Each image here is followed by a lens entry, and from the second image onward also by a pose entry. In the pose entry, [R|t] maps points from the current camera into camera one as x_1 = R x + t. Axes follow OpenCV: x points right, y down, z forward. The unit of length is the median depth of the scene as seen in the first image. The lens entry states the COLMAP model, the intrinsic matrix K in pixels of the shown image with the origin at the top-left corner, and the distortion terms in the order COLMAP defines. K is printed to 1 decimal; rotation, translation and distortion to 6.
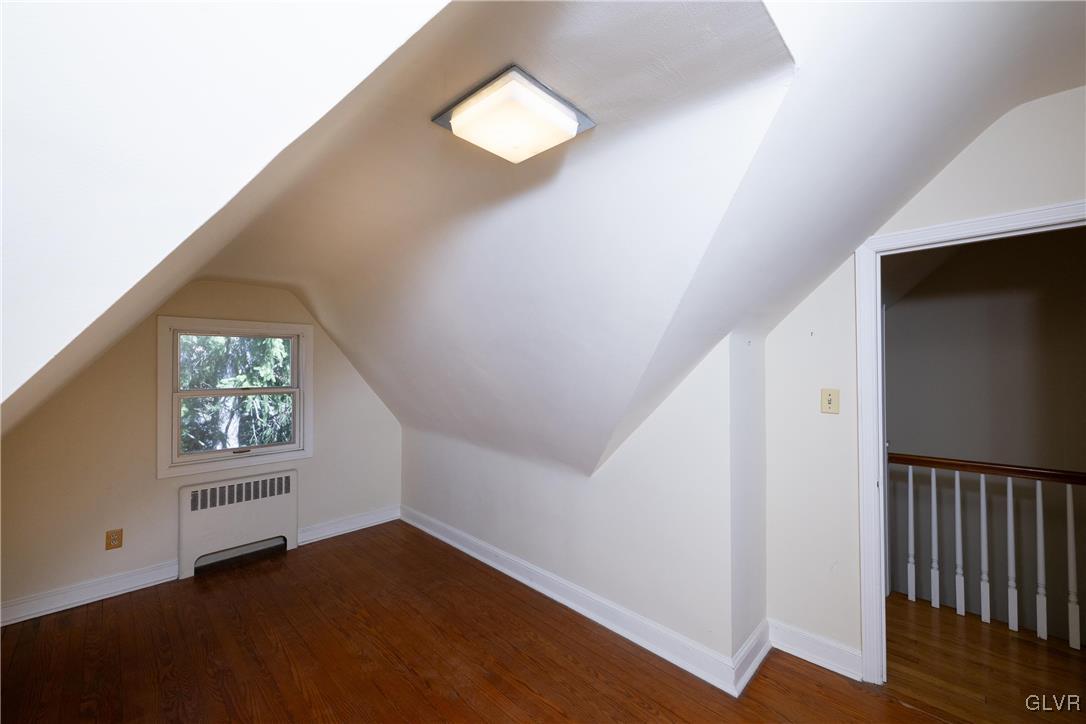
lens RADIAL K [[422.3, 0, 543.0], [0, 422.3, 362.0], [0, 0, 1]] dist [0.001171, 0.000134]
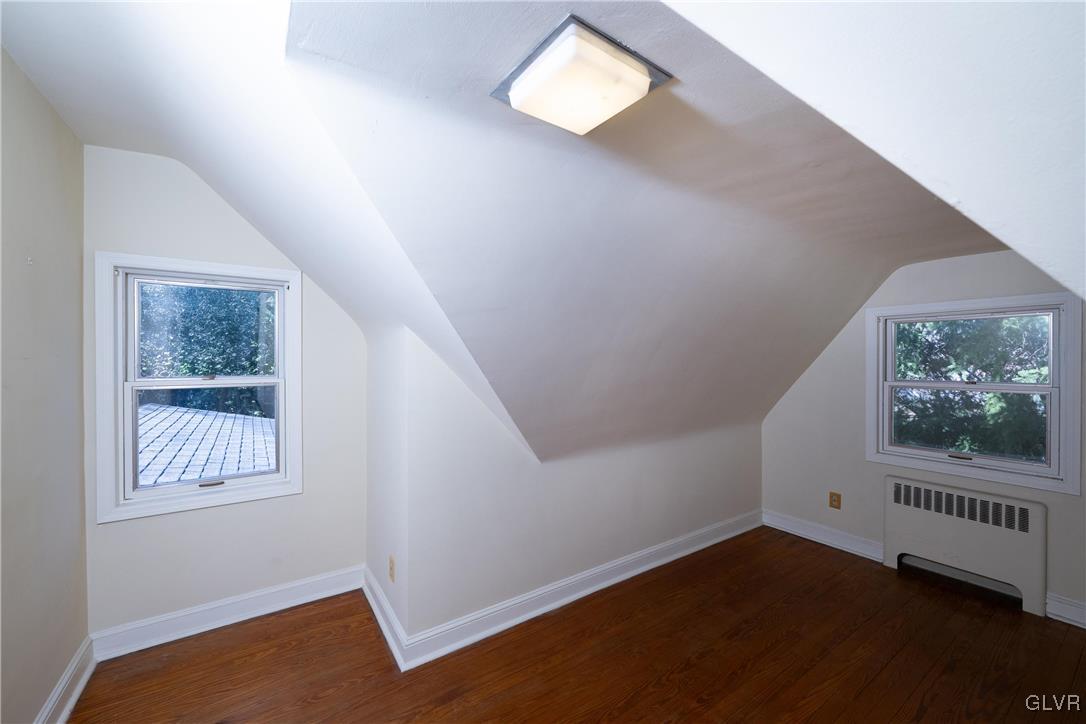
lens RADIAL K [[422.3, 0, 543.0], [0, 422.3, 362.0], [0, 0, 1]] dist [0.001171, 0.000134]
pose [[-0.190794, 0.007432, -0.981602, 0.290635], [0.012034, 0.999914, 0.005232, 0.009639], [0.981556, -0.010814, -0.190867, 0.384150]]
